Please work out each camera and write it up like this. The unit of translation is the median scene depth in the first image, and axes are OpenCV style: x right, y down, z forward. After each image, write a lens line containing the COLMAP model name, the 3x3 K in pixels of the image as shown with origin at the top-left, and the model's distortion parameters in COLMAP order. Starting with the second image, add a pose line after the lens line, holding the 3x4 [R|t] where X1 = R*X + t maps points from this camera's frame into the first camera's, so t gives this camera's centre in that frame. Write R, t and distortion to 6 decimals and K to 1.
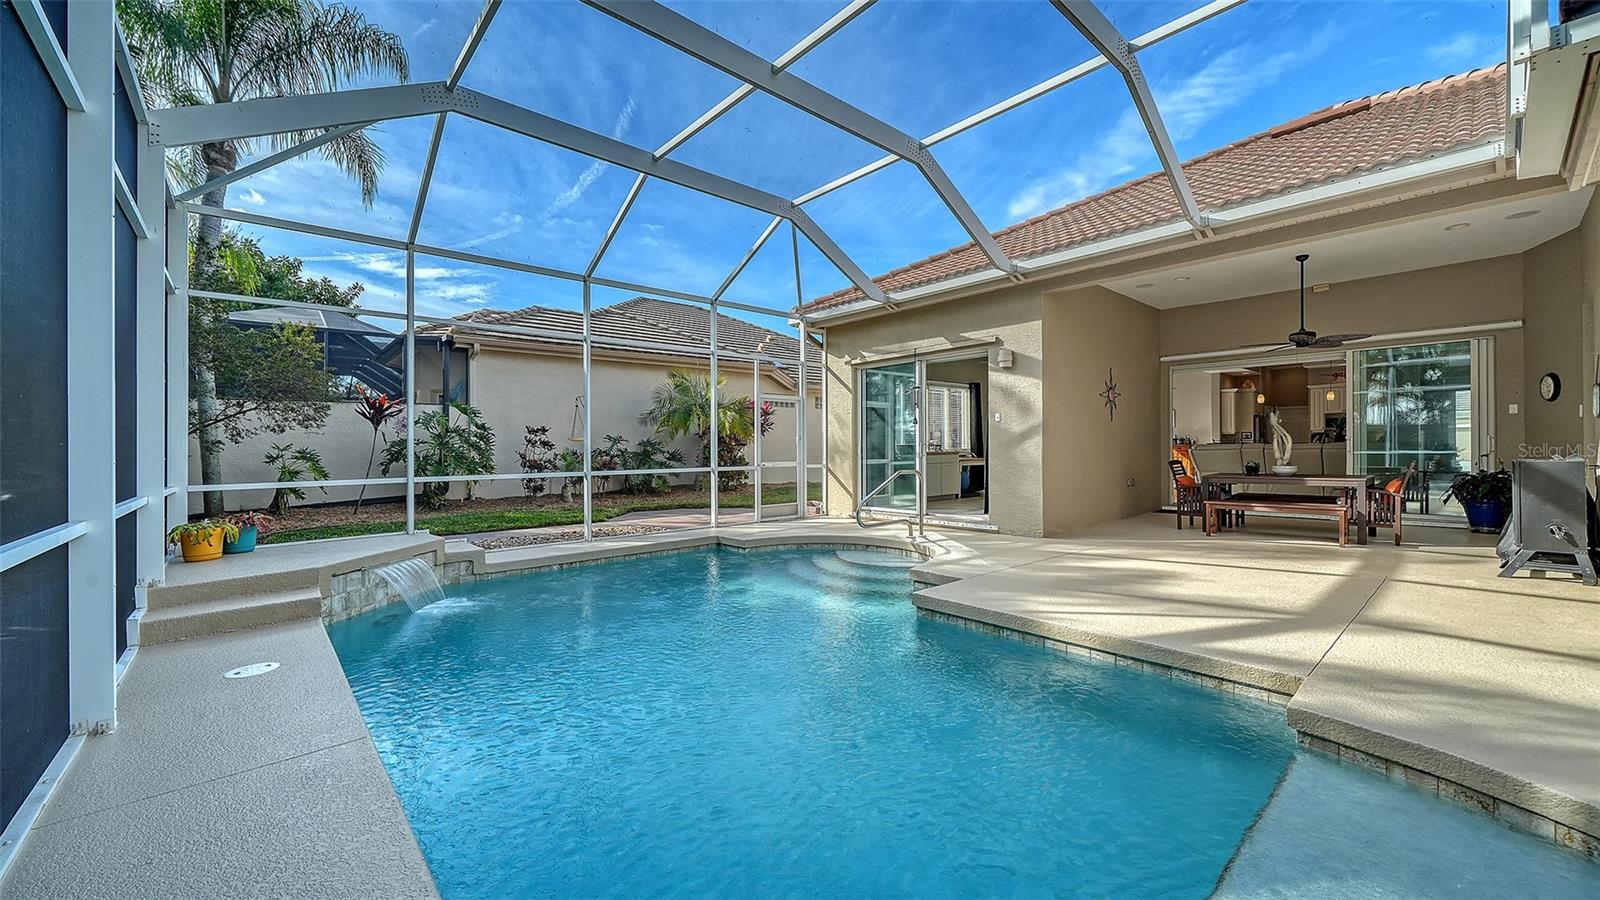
lens RADIAL K [[608.7, 0, 804.0], [0, 608.7, 445.7], [0, 0, 1]] dist [0.000913, 0.000127]
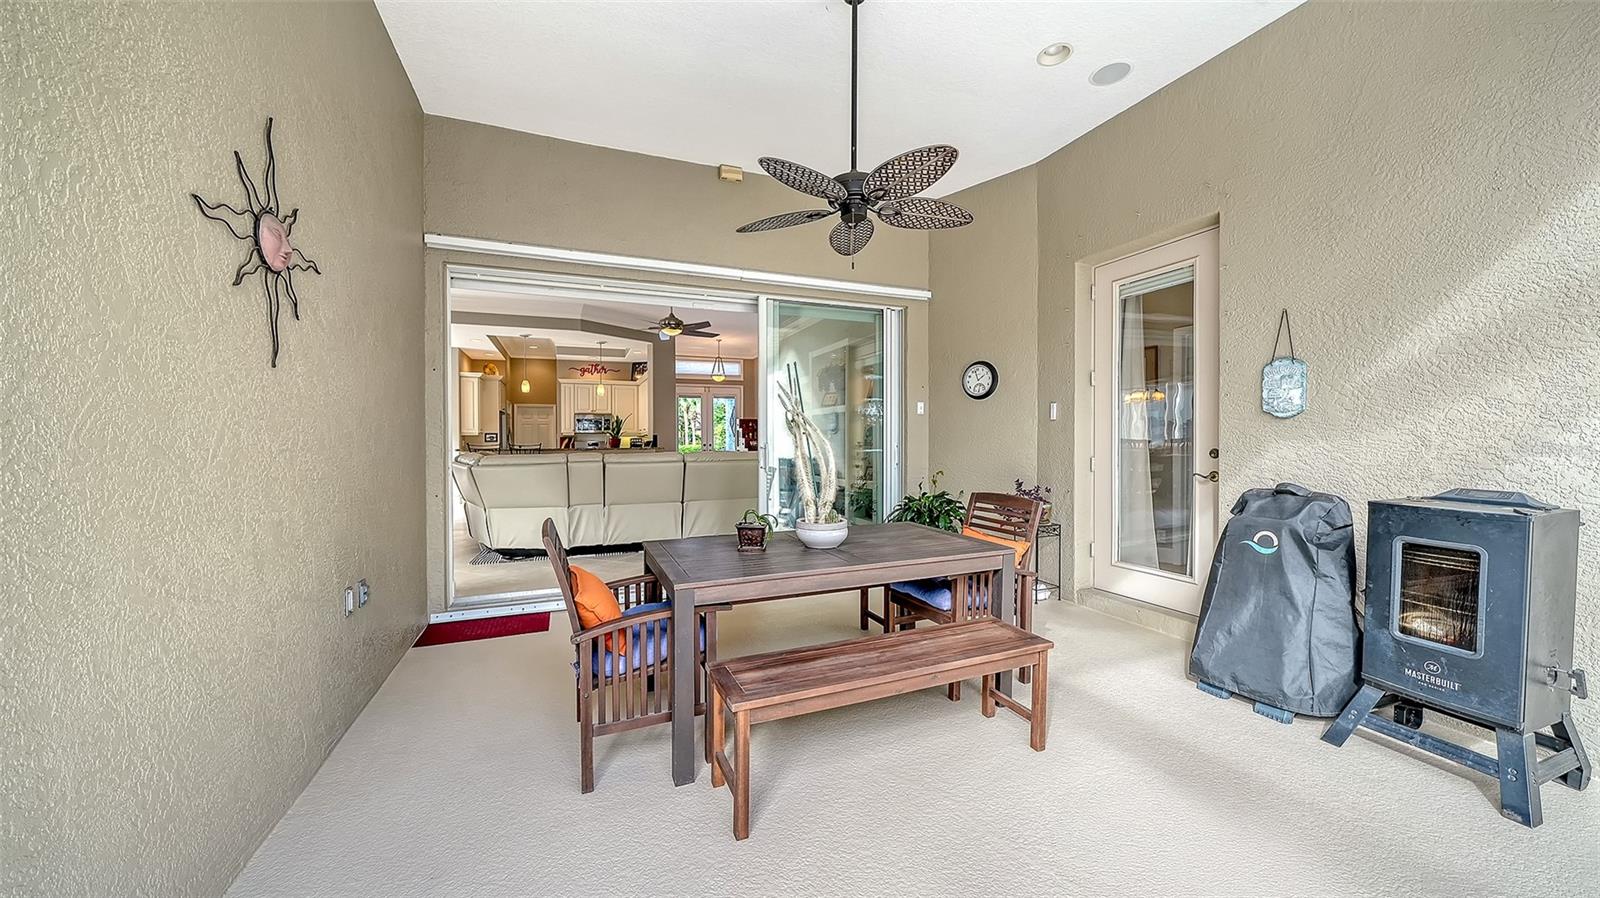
lens RADIAL K [[560.3, 0, 792.7], [0, 560.3, 452.0], [0, 0, 1]] dist [-0.005181, -0.000061]
pose [[0.345492, -0.009674, 0.938372, 0.397434], [-0.000363, 0.999945, 0.010442, -0.011521], [-0.938422, -0.003949, 0.345469, 0.786741]]
